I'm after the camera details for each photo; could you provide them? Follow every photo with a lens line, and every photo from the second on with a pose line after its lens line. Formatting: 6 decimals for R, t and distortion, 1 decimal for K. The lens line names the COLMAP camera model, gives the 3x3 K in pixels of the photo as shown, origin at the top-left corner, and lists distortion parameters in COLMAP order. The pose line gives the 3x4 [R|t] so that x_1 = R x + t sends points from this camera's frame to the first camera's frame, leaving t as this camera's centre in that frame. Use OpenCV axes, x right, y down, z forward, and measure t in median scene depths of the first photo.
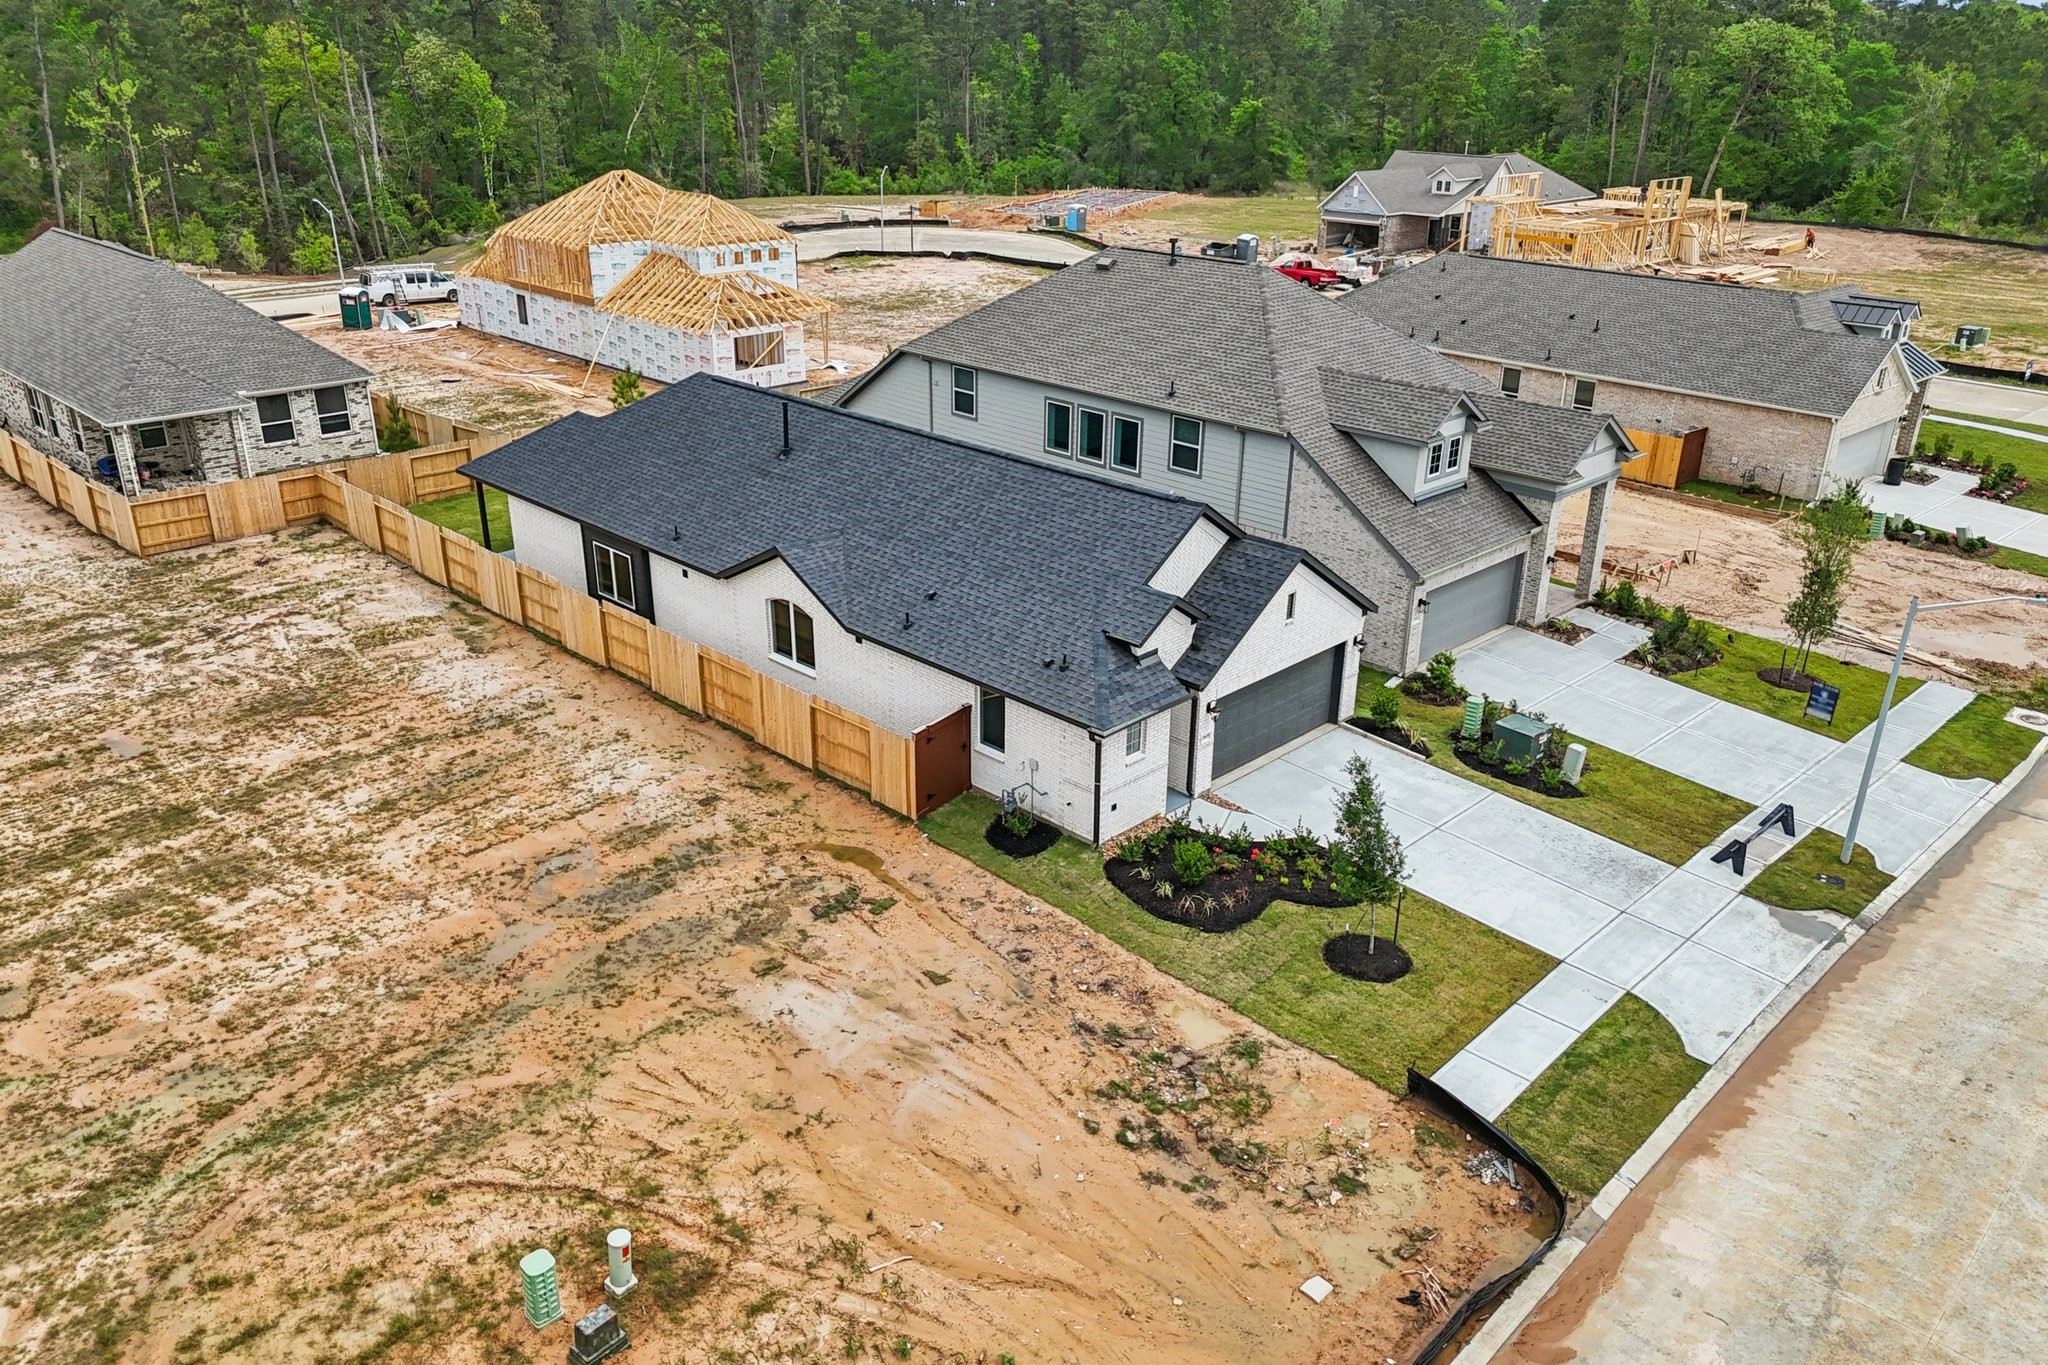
lens RADIAL K [[1502.4, 0, 1024.0], [0, 1502.4, 682.5], [0, 0, 1]] dist [0.089960, -0.082177]
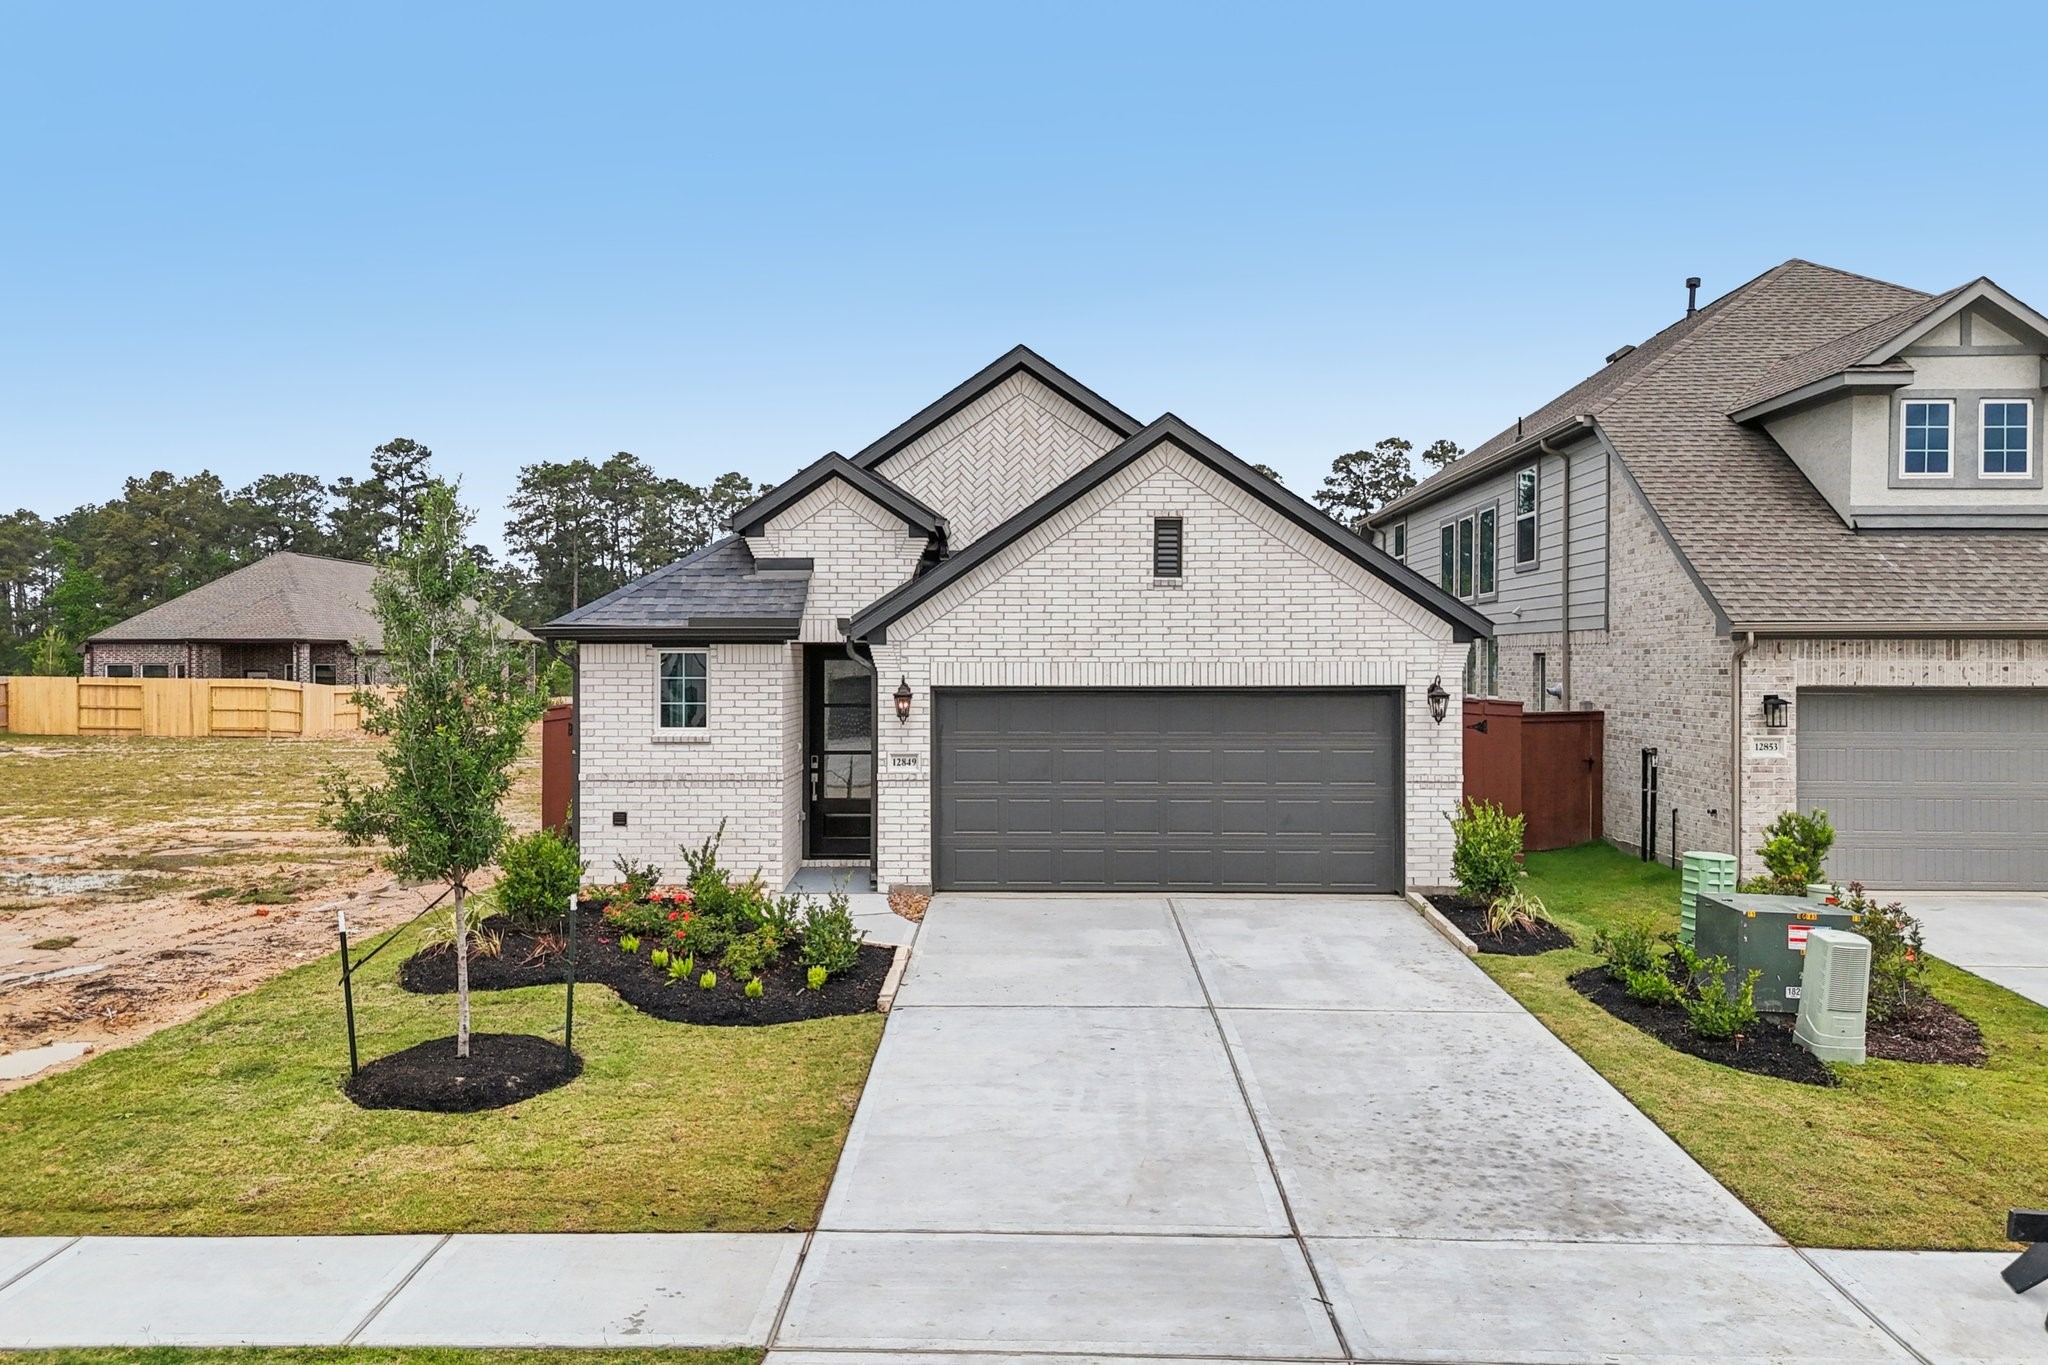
lens RADIAL K [[1521.3, 0, 1022.8], [0, 1521.3, 662.7], [0, 0, 1]] dist [0.071005, -0.076729]
pose [[0.694151, -0.007667, -0.719789, 0.516714], [-0.277758, 0.919650, -0.277661, 0.136492], [0.664082, 0.392665, 0.636246, 0.712220]]
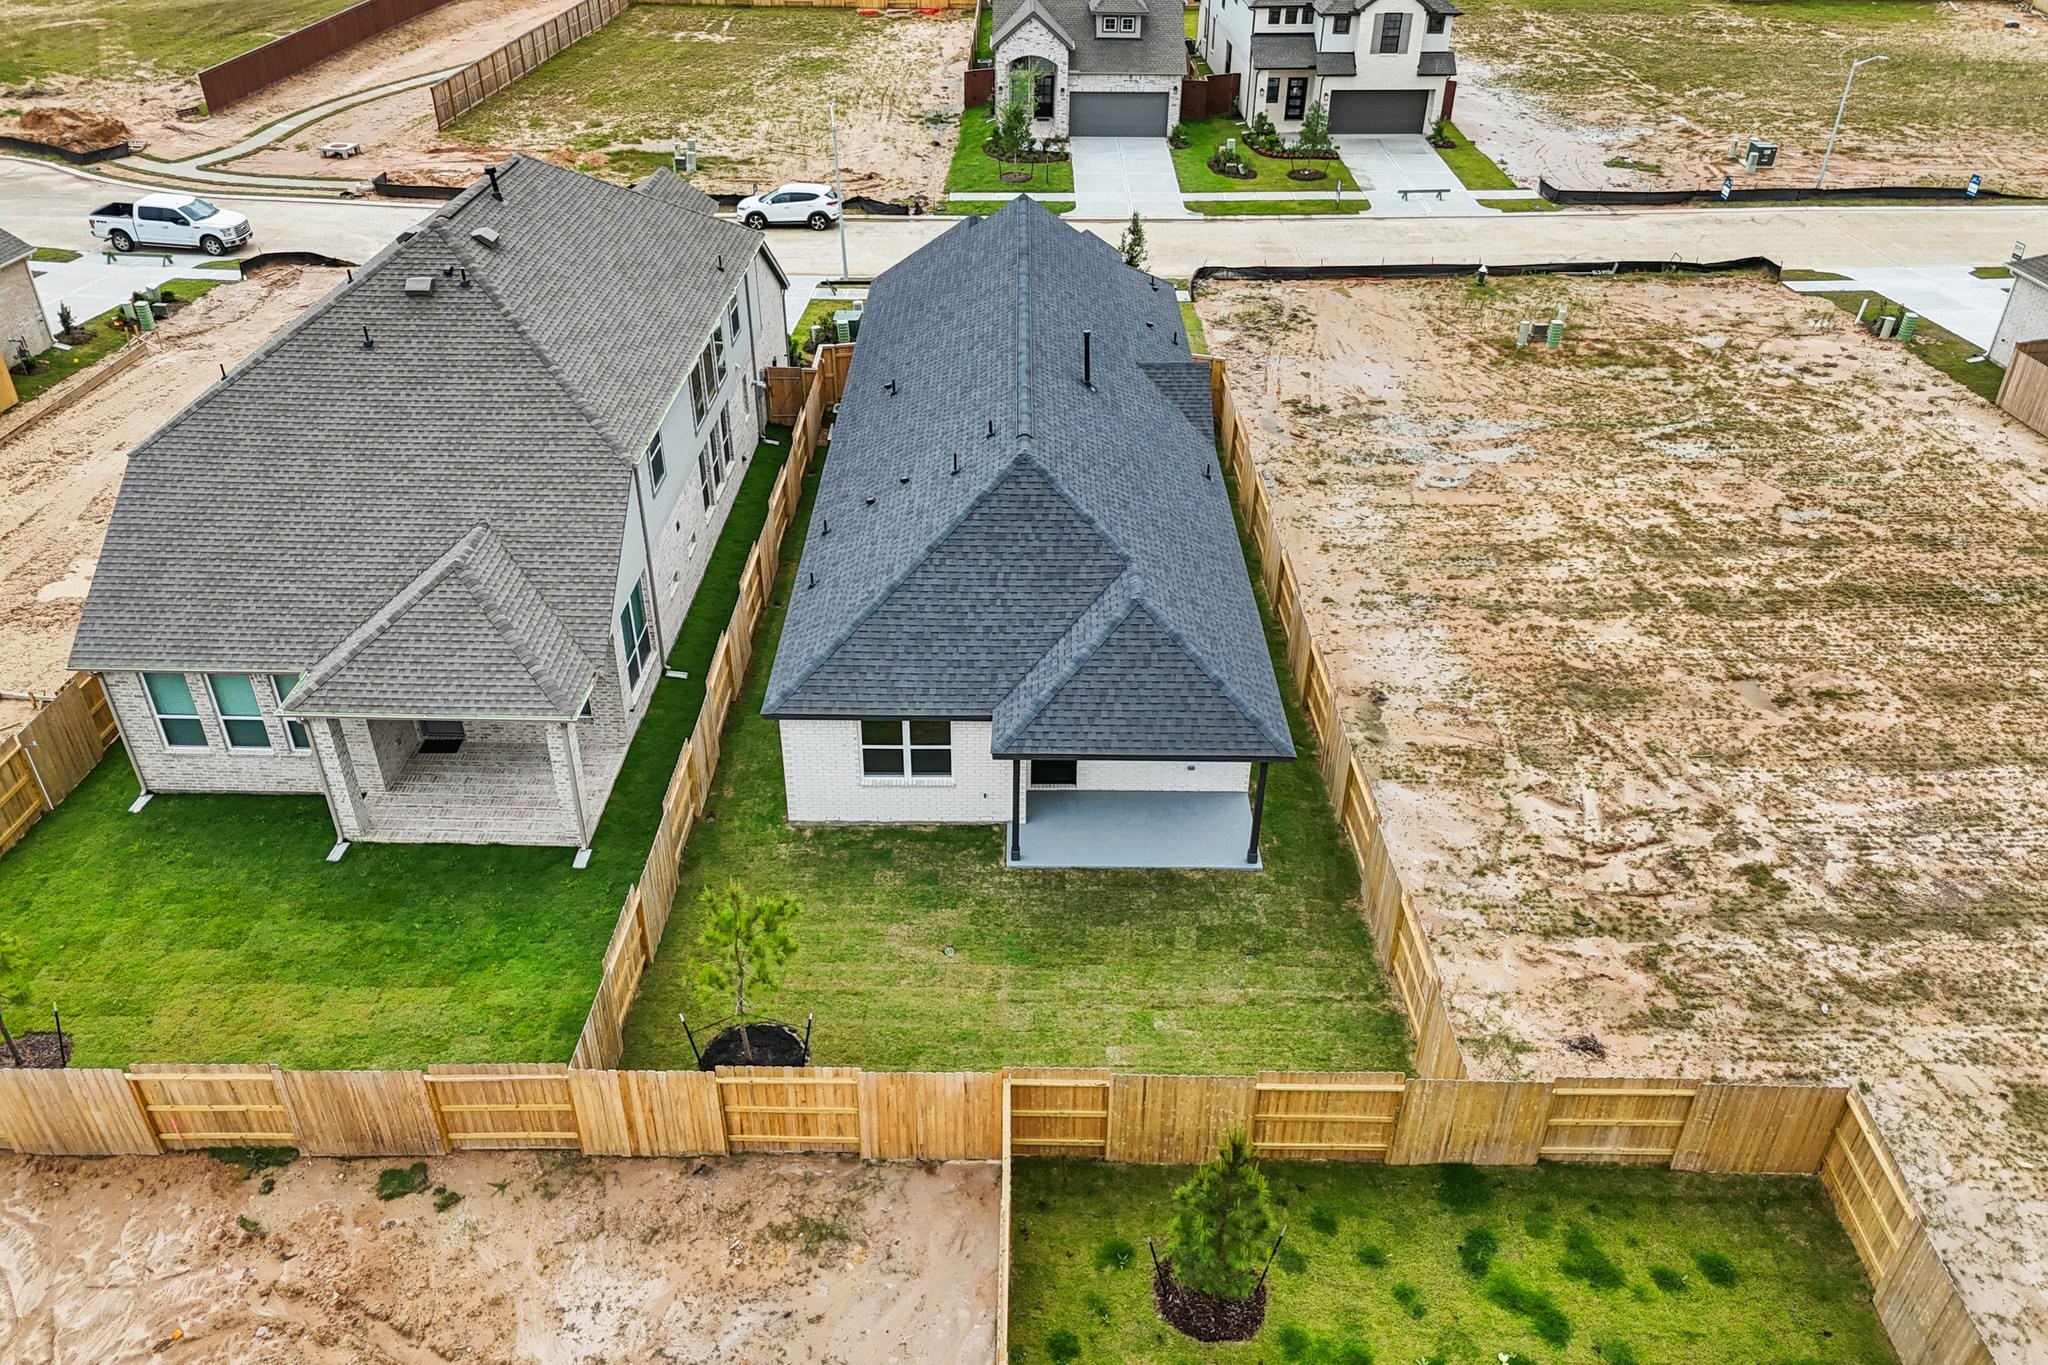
lens RADIAL K [[1502.7, 0, 1008.2], [0, 1502.7, 674.9], [0, 0, 1]] dist [0.072878, -0.074819]
pose [[-0.696017, -0.401120, 0.595536, -0.920849], [0.267955, 0.624387, 0.733717, -0.904572], [-0.666154, 0.670257, -0.327102, 1.814478]]
